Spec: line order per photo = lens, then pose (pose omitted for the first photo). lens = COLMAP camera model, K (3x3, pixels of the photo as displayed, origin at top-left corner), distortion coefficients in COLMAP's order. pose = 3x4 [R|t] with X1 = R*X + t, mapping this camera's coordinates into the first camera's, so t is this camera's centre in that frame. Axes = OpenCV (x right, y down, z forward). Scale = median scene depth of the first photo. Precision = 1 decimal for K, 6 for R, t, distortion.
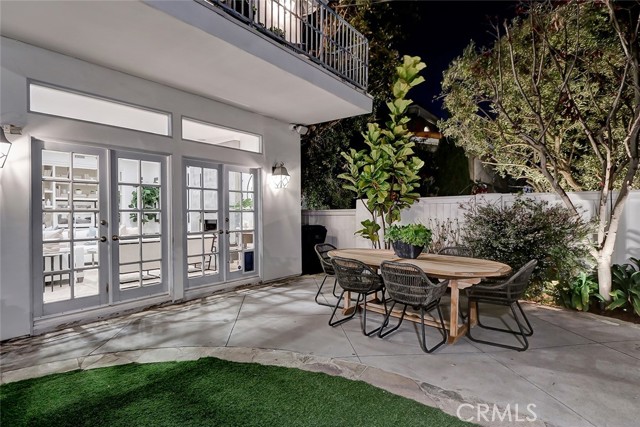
lens RADIAL K [[347.0, 0, 320.0], [0, 347.0, 213.5], [0, 0, 1]] dist [0.002044, 0.000832]
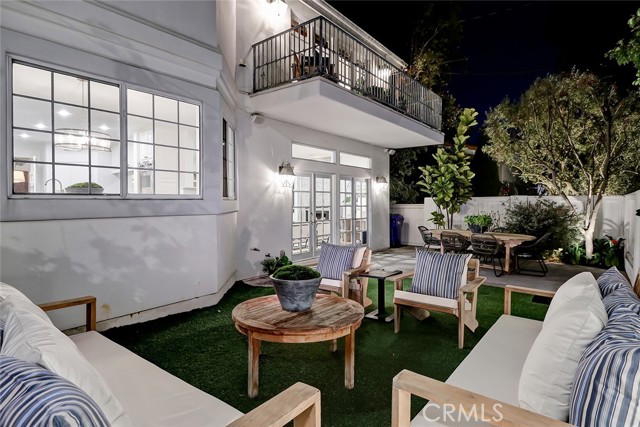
lens RADIAL K [[352.6, 0, 317.3], [0, 352.6, 201.1], [0, 0, 1]] dist [0.002094, 0.000124]
pose [[0.999691, 0.004118, -0.024505, -0.396662], [-0.004252, 0.999976, -0.005416, -0.019800], [0.024482, 0.005518, 0.999685, -0.636366]]
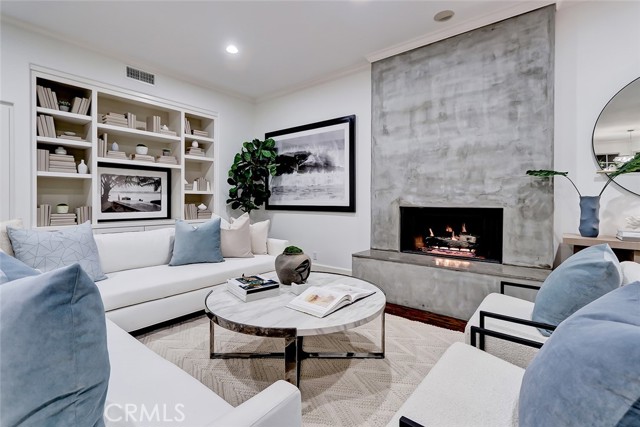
lens RADIAL K [[302.9, 0, 319.0], [0, 302.9, 202.4], [0, 0, 1]] dist [0.000295, -0.000361]
pose [[0.999629, 0.008291, -0.025937, -0.647754], [-0.008238, 0.999964, 0.002158, 0.018836], [0.025954, -0.001943, 0.999661, 0.861024]]
